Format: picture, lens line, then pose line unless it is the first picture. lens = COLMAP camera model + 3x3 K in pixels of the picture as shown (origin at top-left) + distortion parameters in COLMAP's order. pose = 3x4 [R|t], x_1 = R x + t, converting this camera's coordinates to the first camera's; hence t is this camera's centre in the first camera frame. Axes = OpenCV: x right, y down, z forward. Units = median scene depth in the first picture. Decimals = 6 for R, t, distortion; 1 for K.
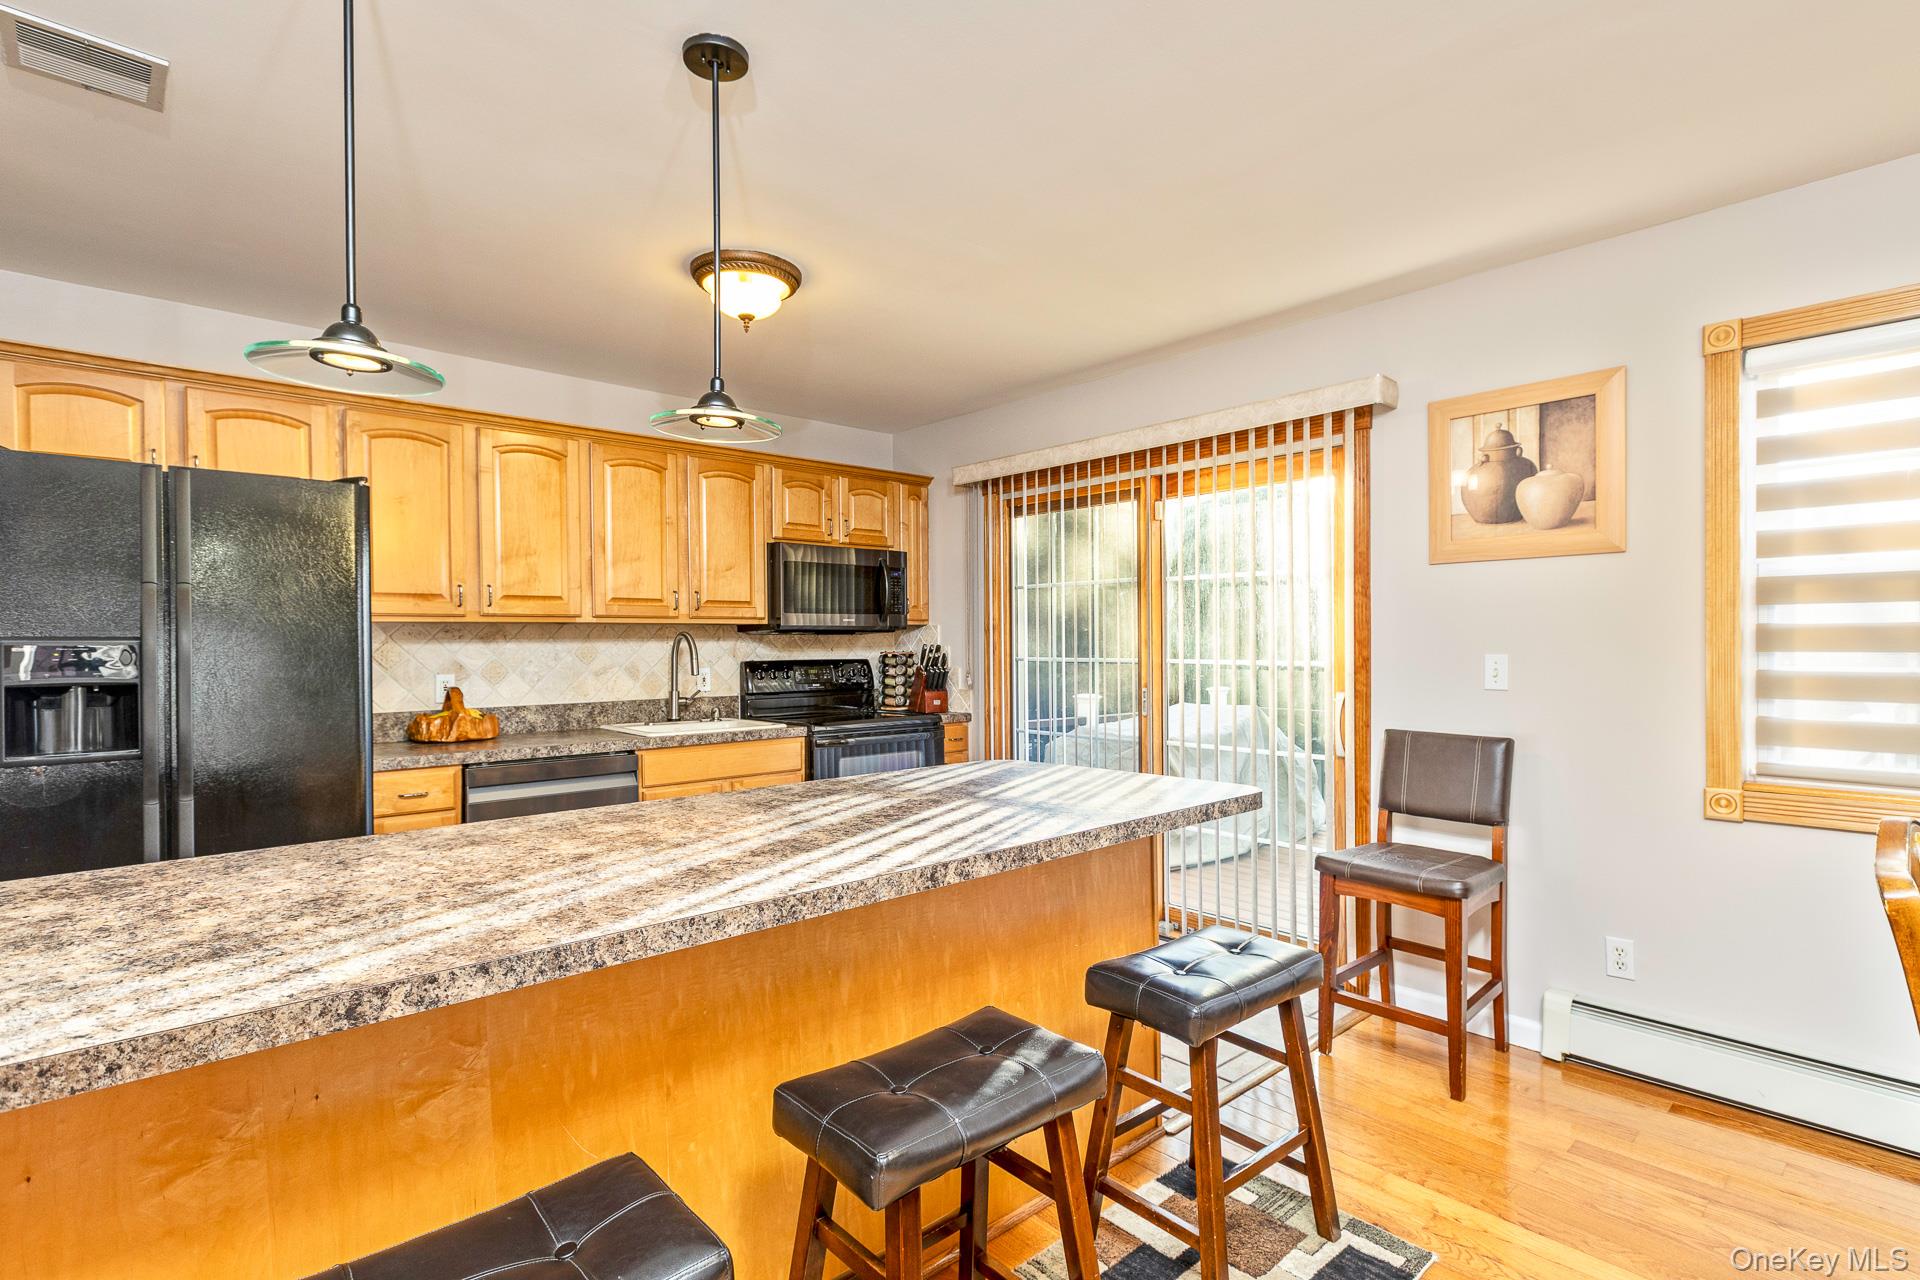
lens RADIAL K [[912.5, 0, 977.7], [0, 912.5, 636.9], [0, 0, 1]] dist [0.007920, -0.000421]
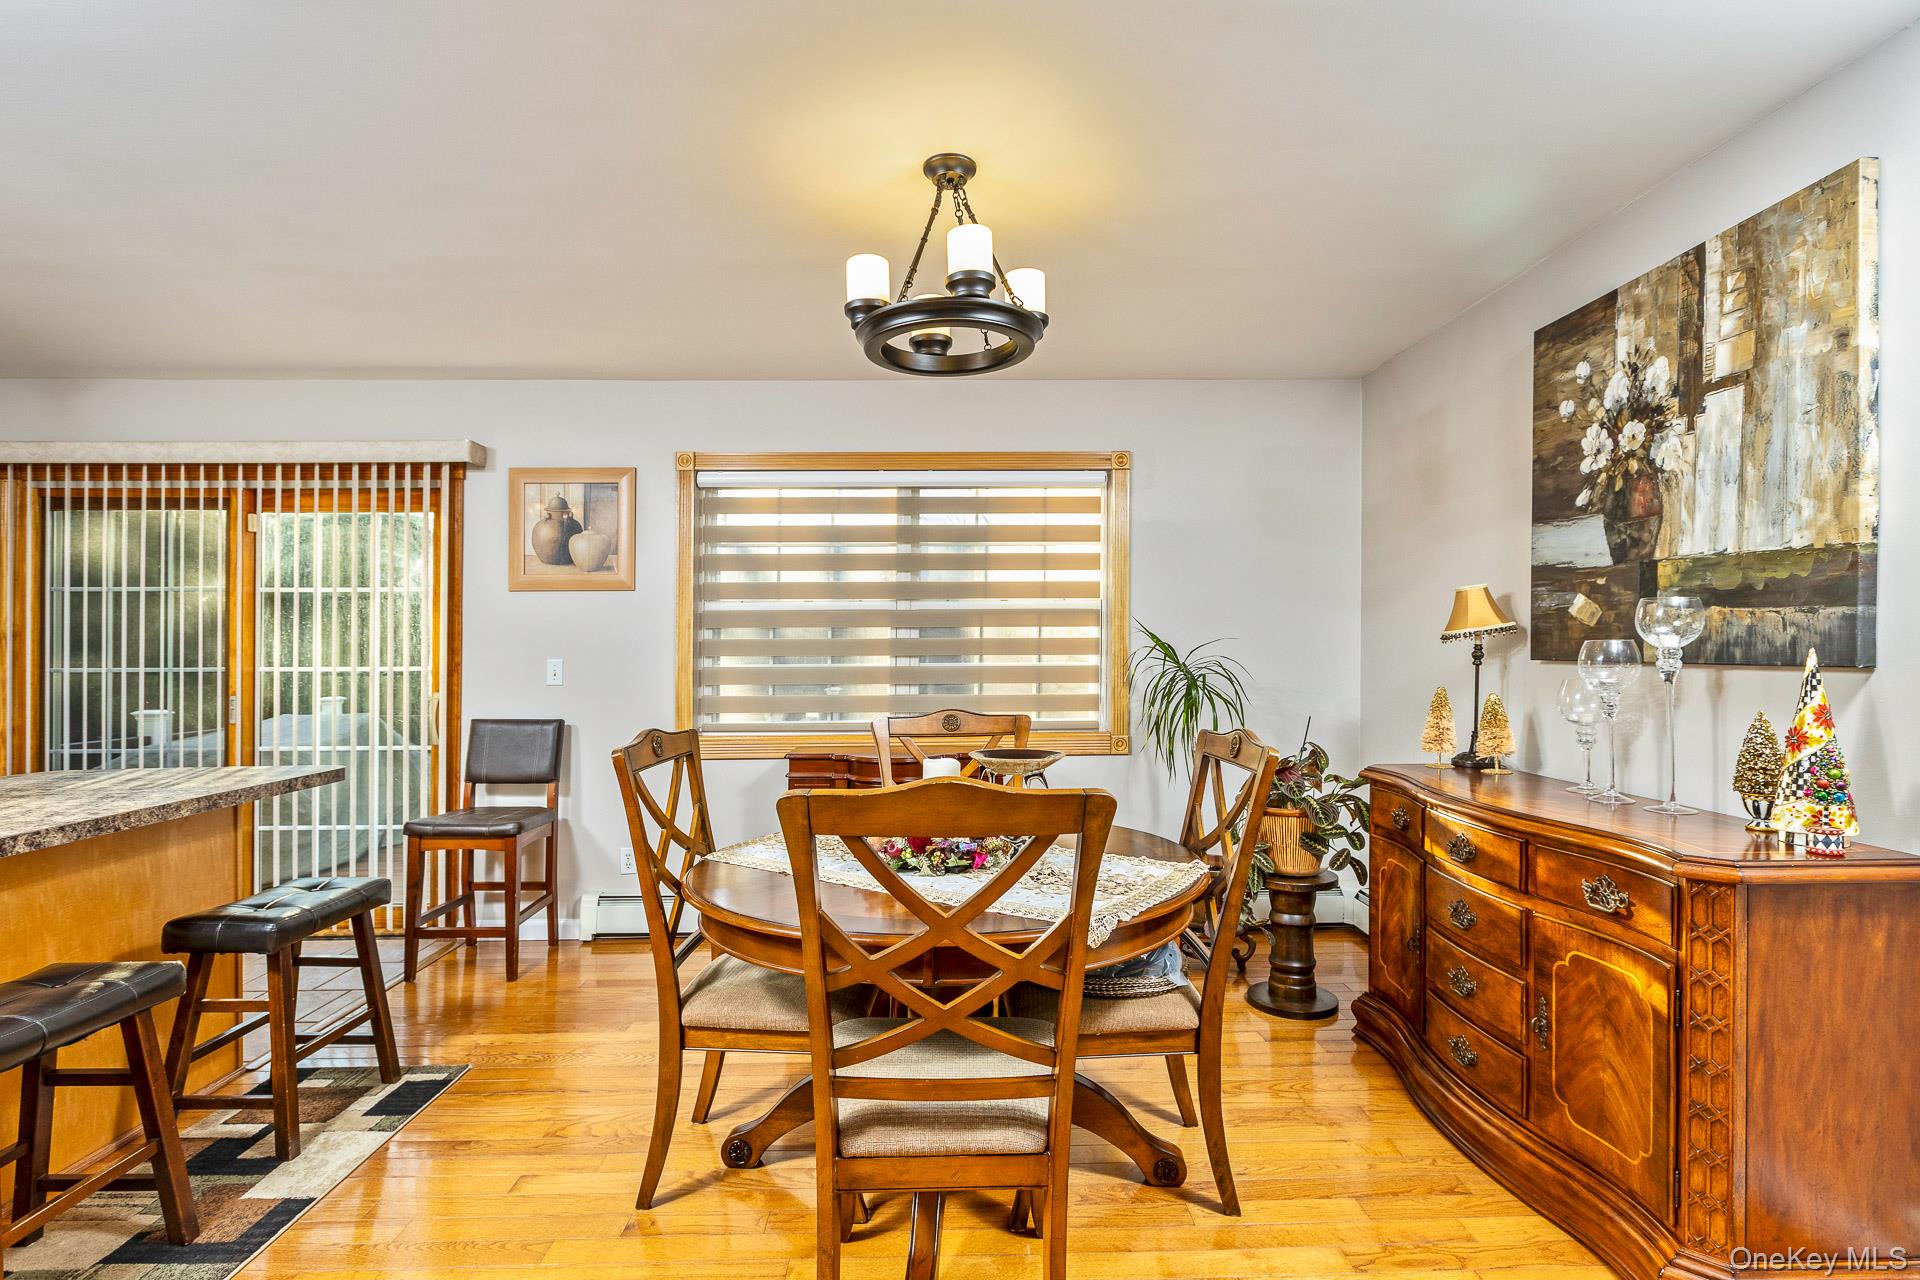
lens RADIAL K [[912.5, 0, 956.7], [0, 912.5, 632.6], [0, 0, 1]] dist [0.007920, -0.000421]
pose [[0.663523, 0.013086, 0.748041, -0.048718], [-0.002154, 0.999876, -0.015581, -0.000784], [-0.748153, 0.008727, 0.663469, -0.290304]]
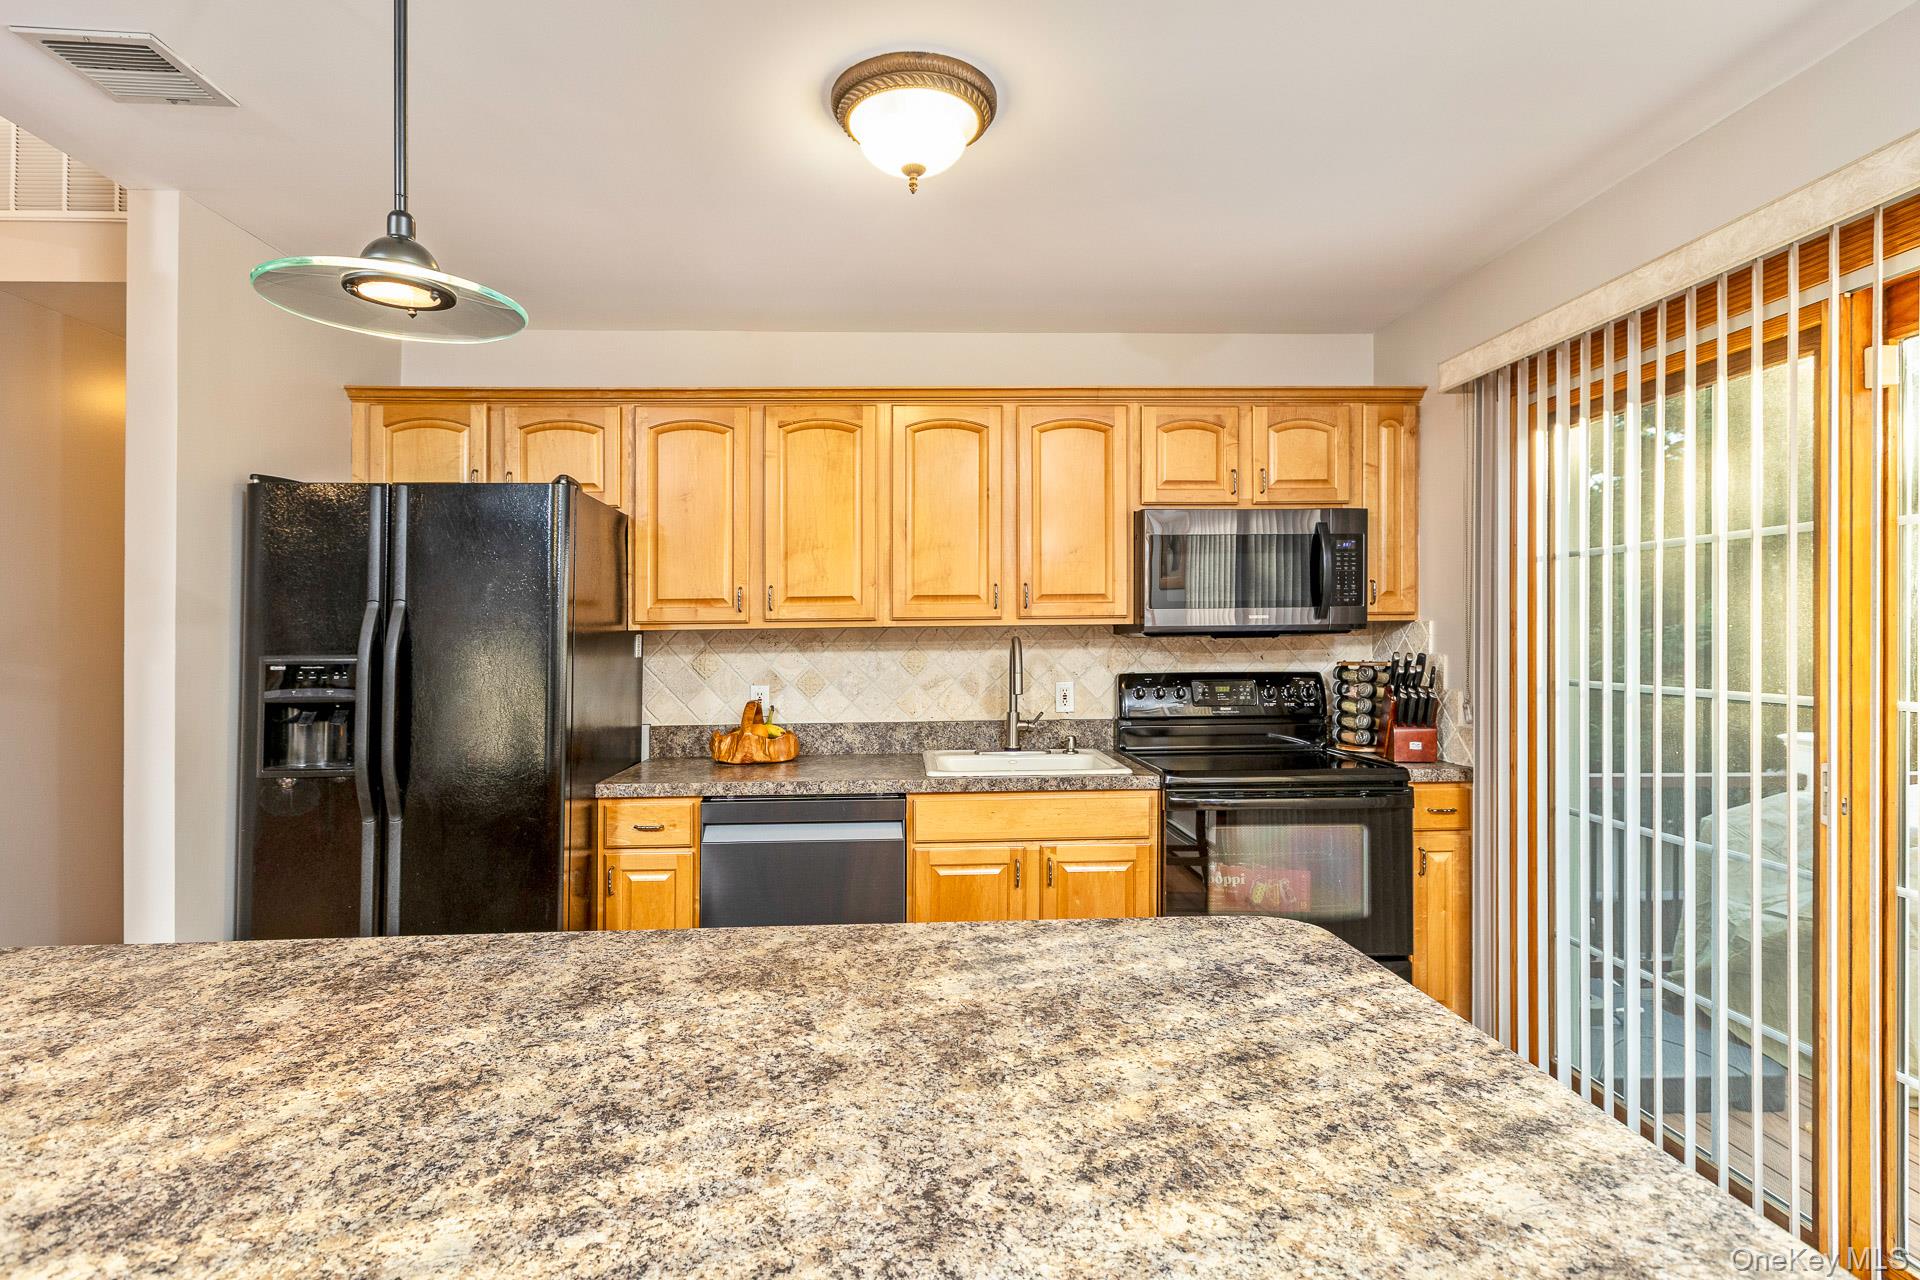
lens RADIAL K [[948.7, 0, 945.0], [0, 948.7, 626.4], [0, 0, 1]] dist [-0.002592, -0.000678]
pose [[0.768785, -0.004178, -0.639493, 0.158187], [0.008392, 0.999958, 0.003557, -0.018930], [0.639452, -0.008101, 0.768788, 0.386655]]
